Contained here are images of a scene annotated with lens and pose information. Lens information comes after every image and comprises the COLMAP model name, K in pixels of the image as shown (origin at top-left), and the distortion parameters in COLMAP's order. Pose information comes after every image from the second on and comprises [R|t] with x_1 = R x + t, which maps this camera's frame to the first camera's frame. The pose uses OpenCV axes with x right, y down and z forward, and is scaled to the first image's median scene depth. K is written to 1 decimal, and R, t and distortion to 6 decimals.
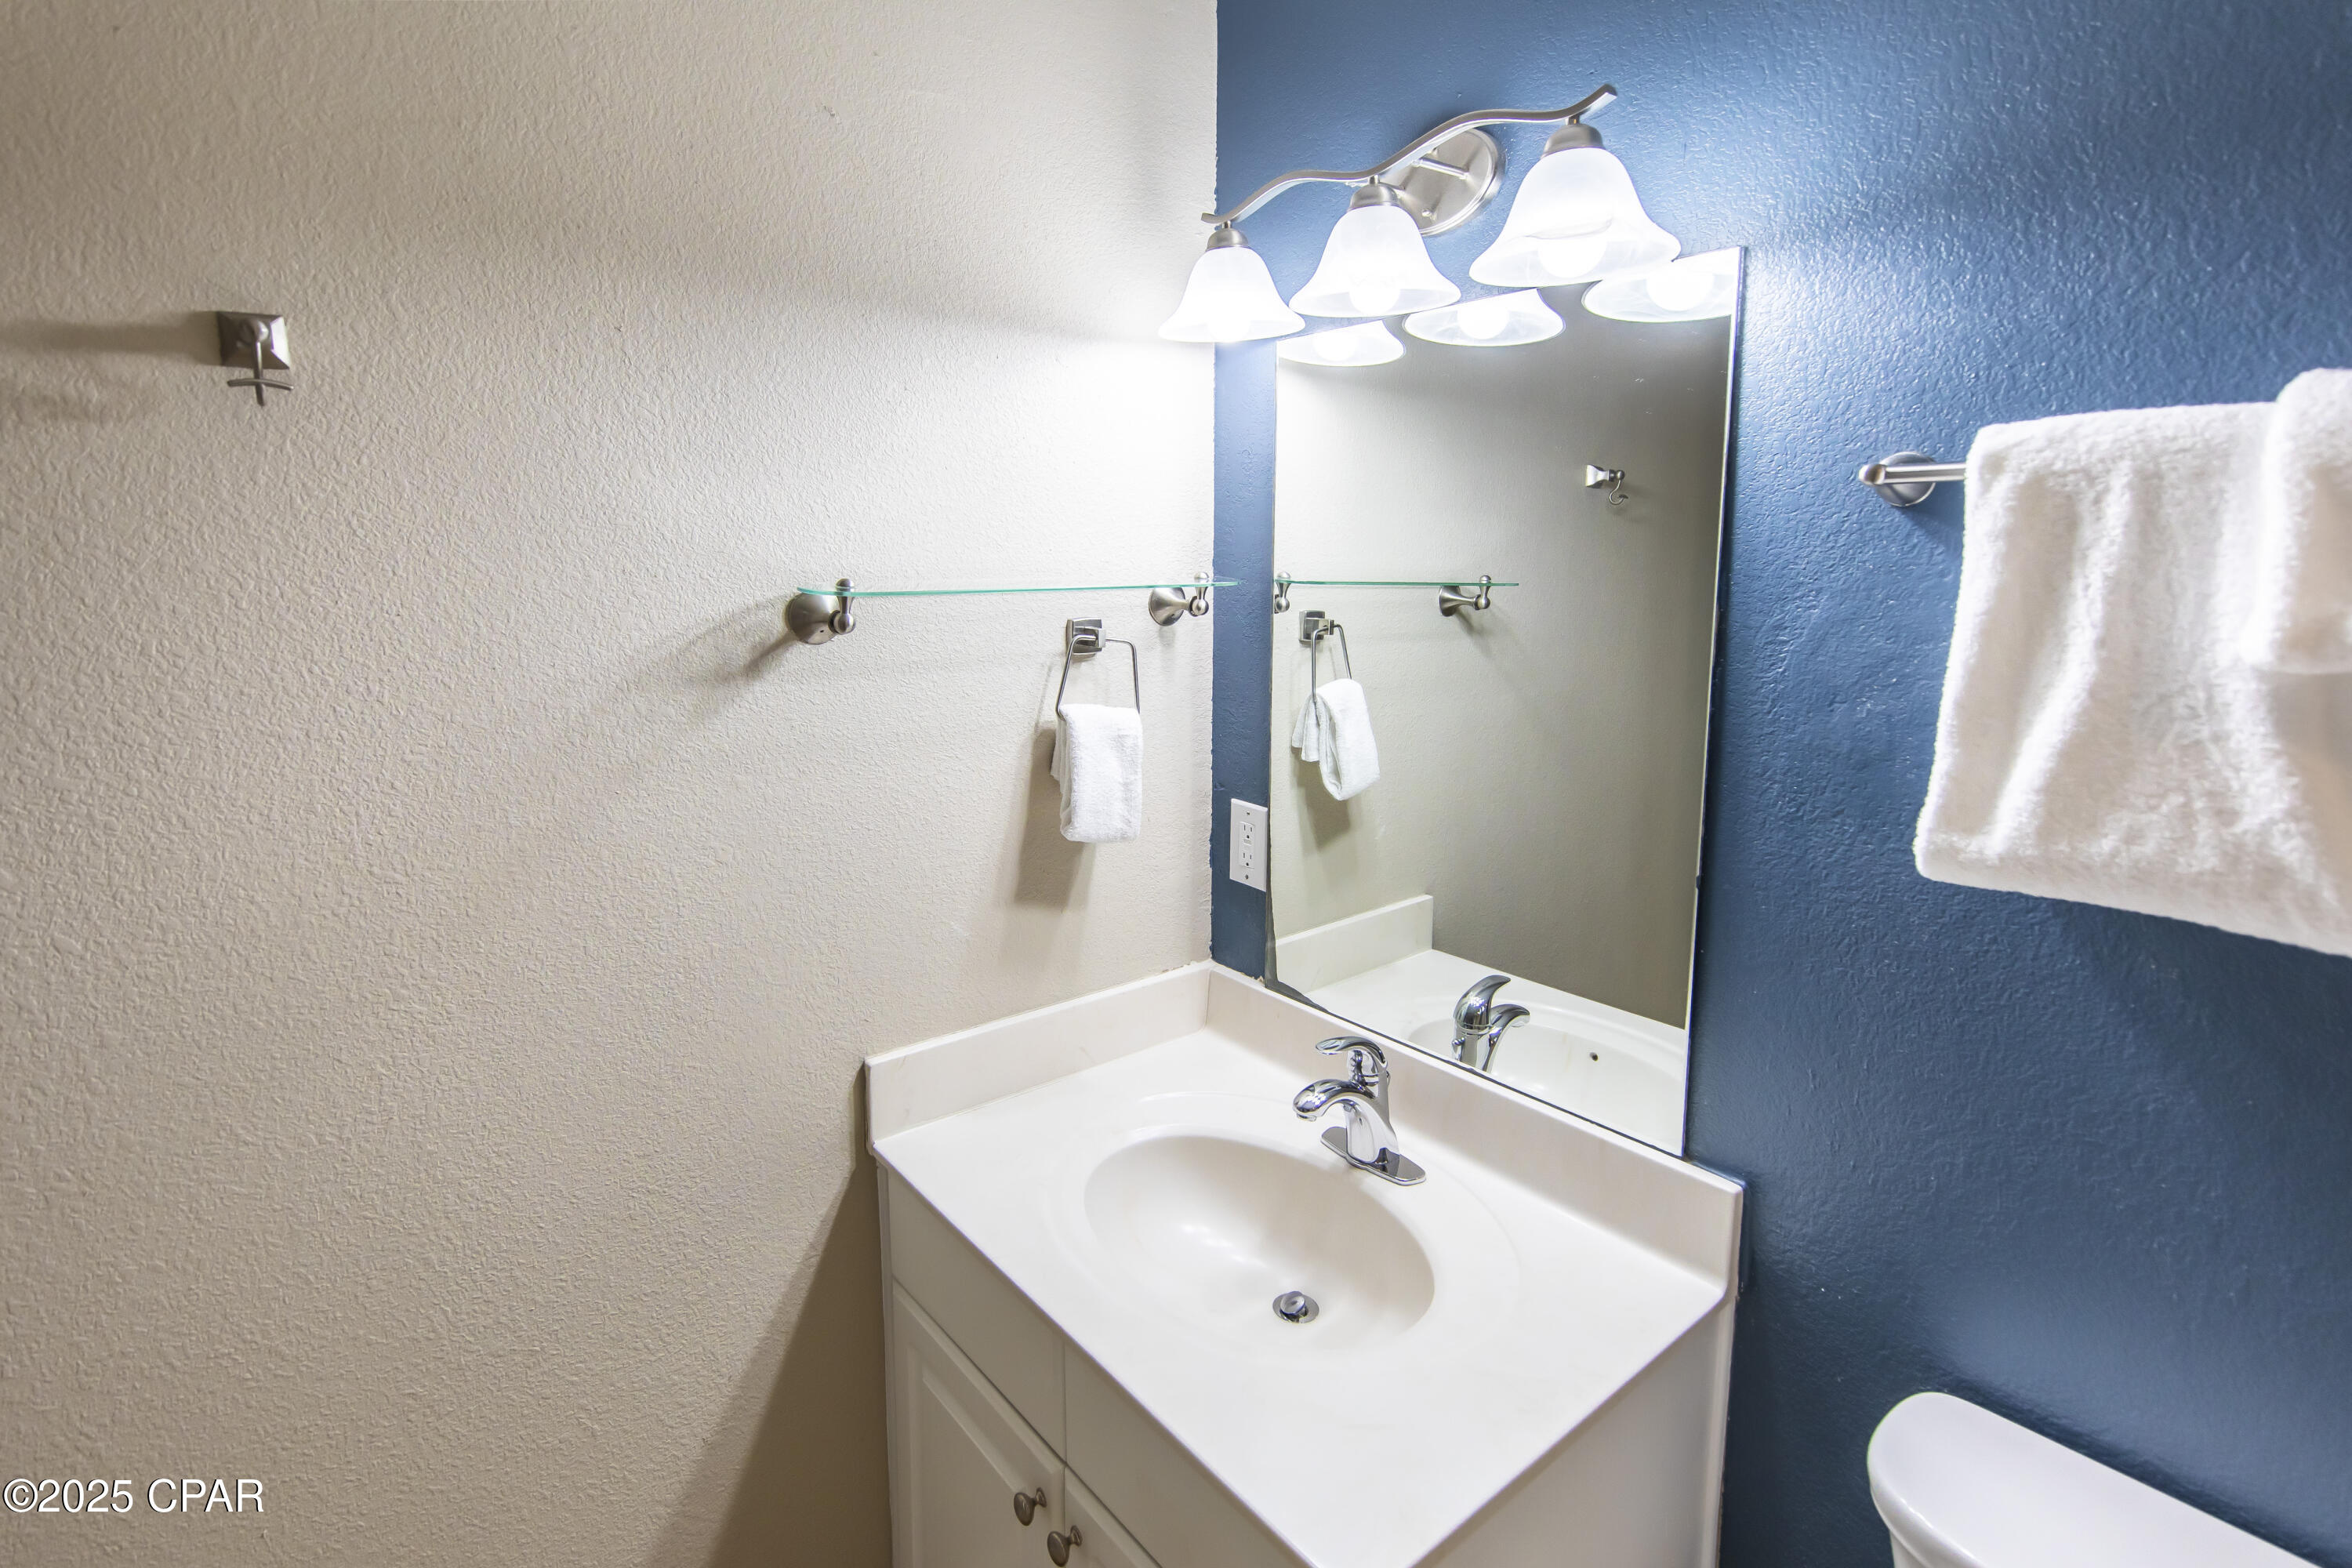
lens RADIAL K [[1115.4, 0, 1169.0], [0, 1115.4, 685.2], [0, 0, 1]] dist [0.000112, 0.000211]
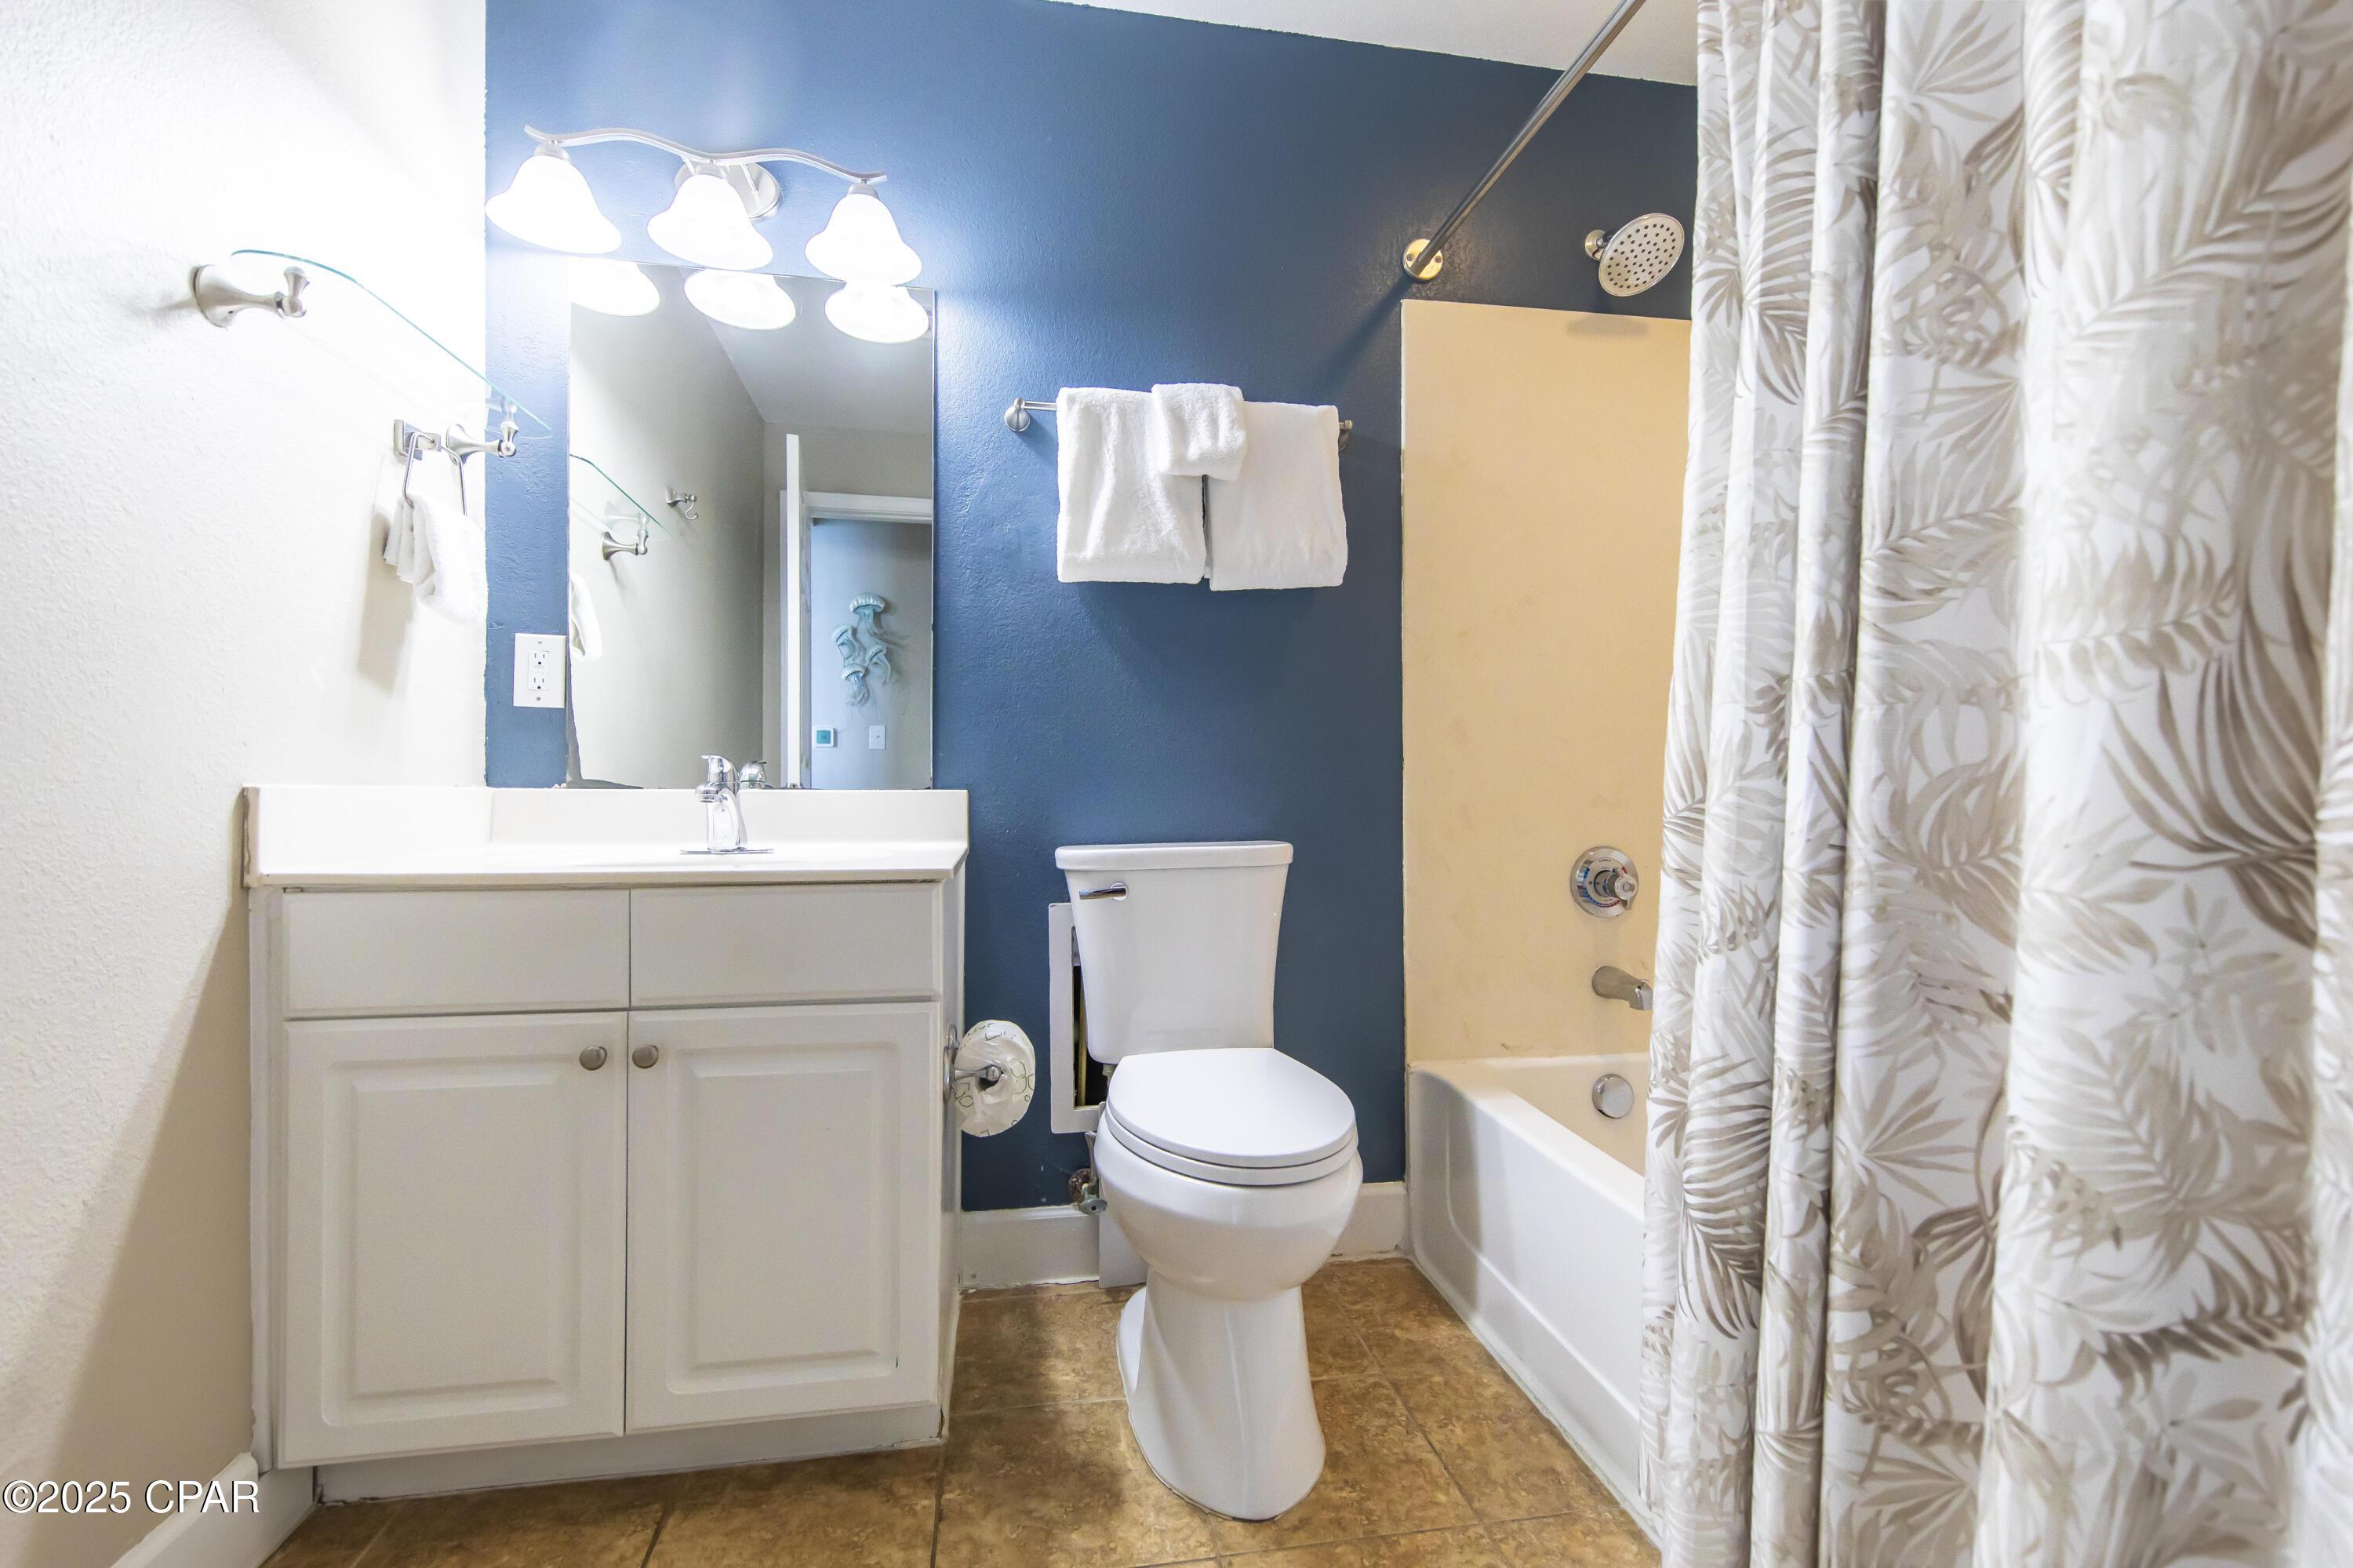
lens RADIAL K [[1030.4, 0, 1176.5], [0, 1030.4, 784.0], [0, 0, 1]] dist [0.002536, -0.000626]
pose [[0.491526, -0.000544, 0.870863, -1.120128], [0.098447, 0.993624, -0.054945, 0.799663], [-0.865281, 0.112741, 0.488445, -0.182107]]
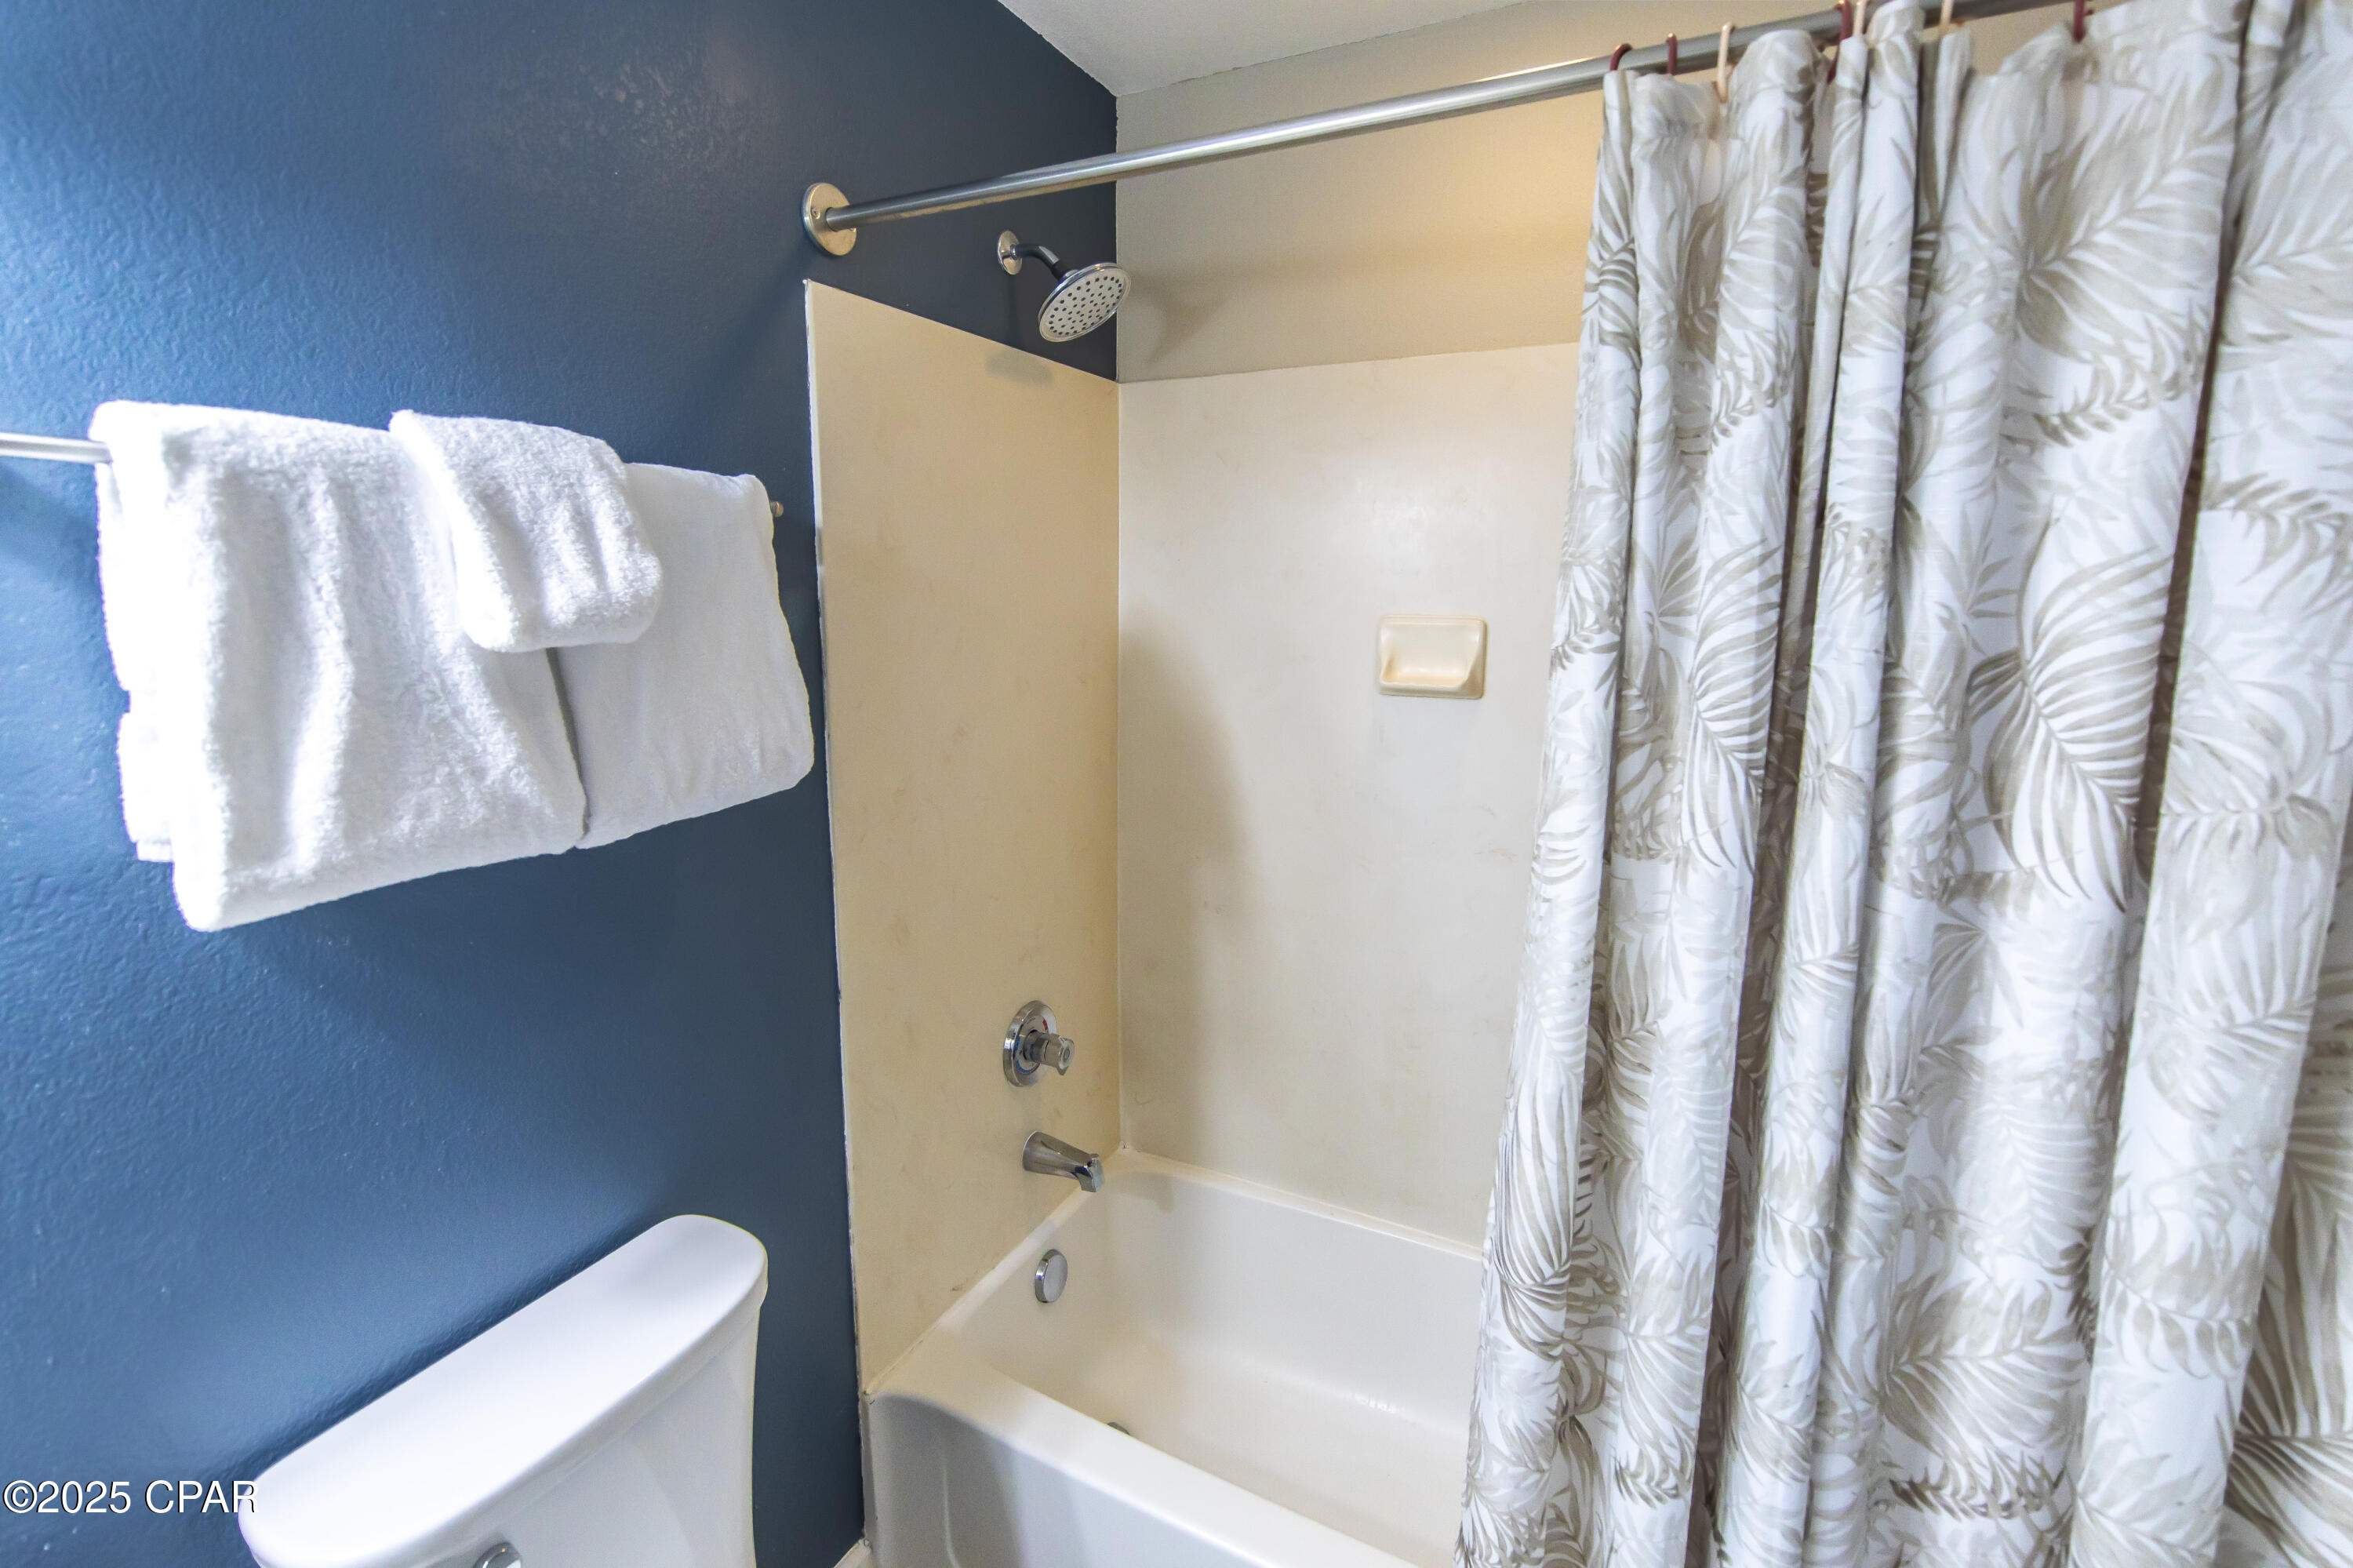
lens RADIAL K [[1038.1, 0, 1182.7], [0, 1038.1, 738.0], [0, 0, 1]] dist [-0.000766, -0.000368]
pose [[-0.405792, -0.137857, 0.903509, -0.370286], [0.094063, 0.977011, 0.191318, -0.062640], [-0.909112, 0.162622, -0.383496, 0.664684]]
